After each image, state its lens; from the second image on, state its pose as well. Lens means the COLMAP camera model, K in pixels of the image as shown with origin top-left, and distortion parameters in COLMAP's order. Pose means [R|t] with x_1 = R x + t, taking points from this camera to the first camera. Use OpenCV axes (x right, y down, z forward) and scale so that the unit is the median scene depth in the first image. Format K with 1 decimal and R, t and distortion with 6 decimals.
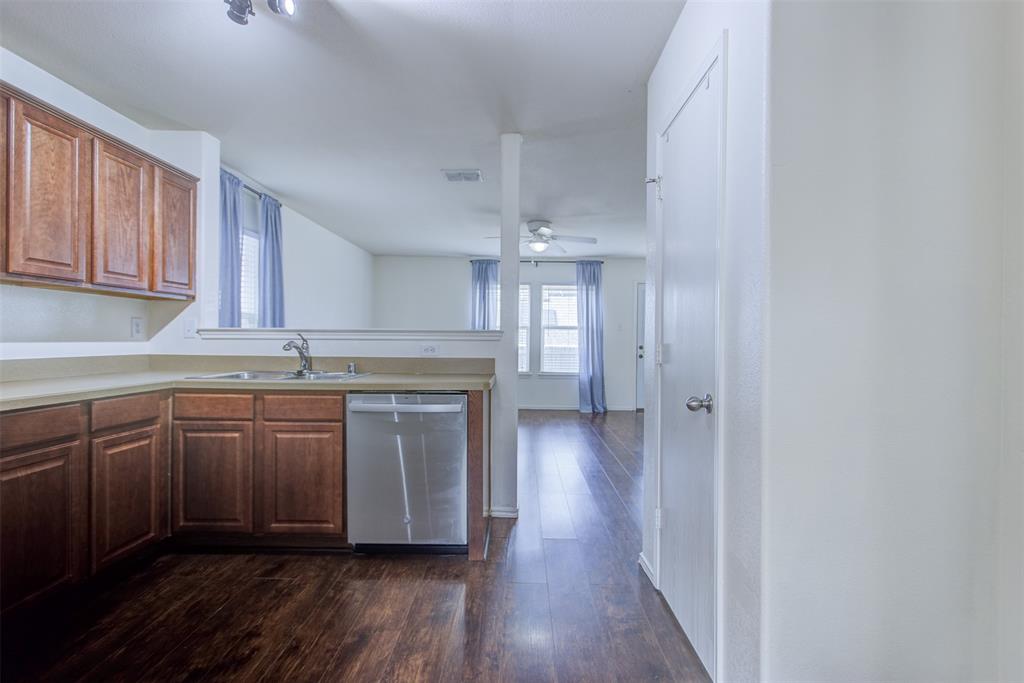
lens RADIAL K [[477.9, 0, 509.5], [0, 477.9, 340.8], [0, 0, 1]] dist [-0.001318, 0.000919]
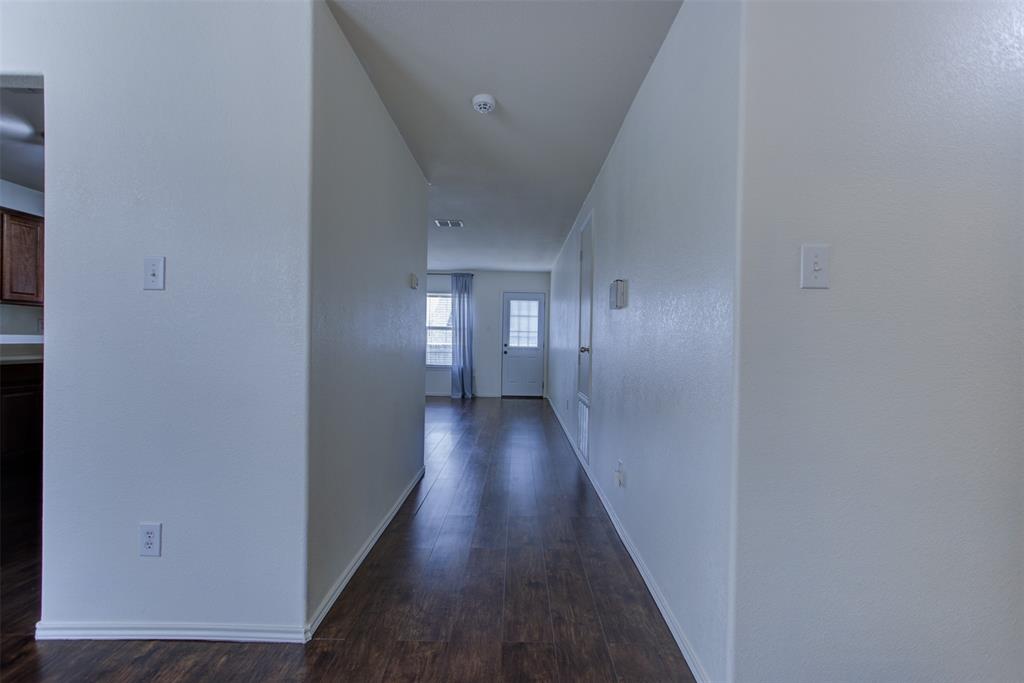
lens RADIAL K [[477.9, 0, 508.7], [0, 477.9, 342.5], [0, 0, 1]] dist [-0.001318, 0.000919]
pose [[0.999818, 0.004750, 0.018479, 0.817933], [-0.004772, 0.999988, 0.001131, 0.019593], [-0.018474, -0.001219, 0.999829, -0.665690]]
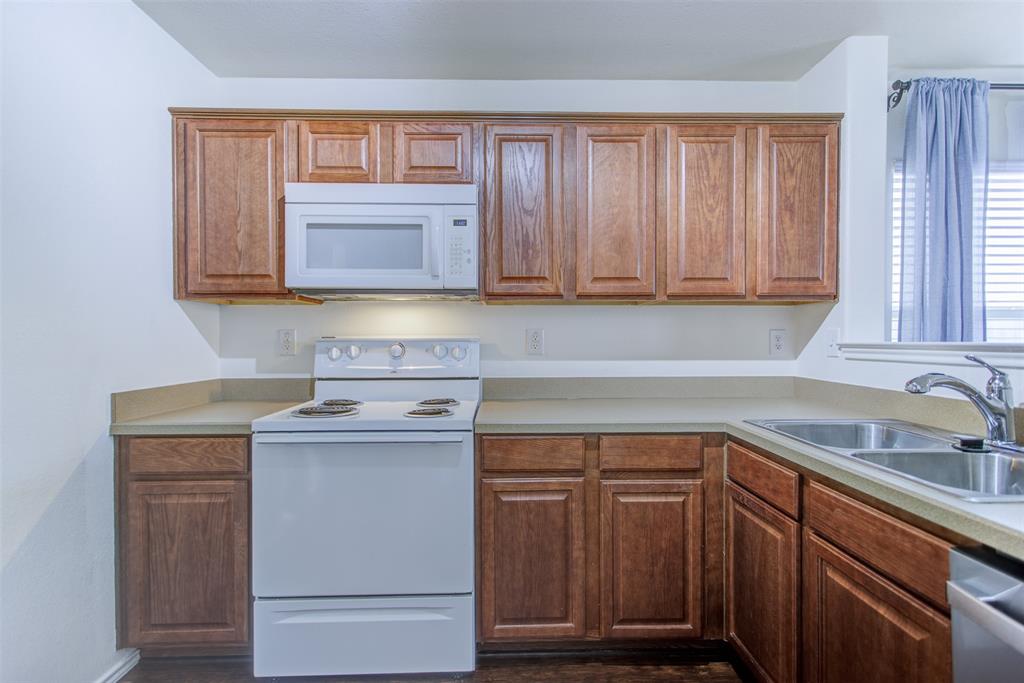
lens RADIAL K [[477.9, 0, 512.4], [0, 477.9, 342.6], [0, 0, 1]] dist [-0.001318, 0.000919]
pose [[0.043279, -0.001729, -0.999062, -0.017829], [0.000700, 0.999998, -0.001700, -0.030171], [0.999063, -0.000626, 0.043280, 0.632111]]
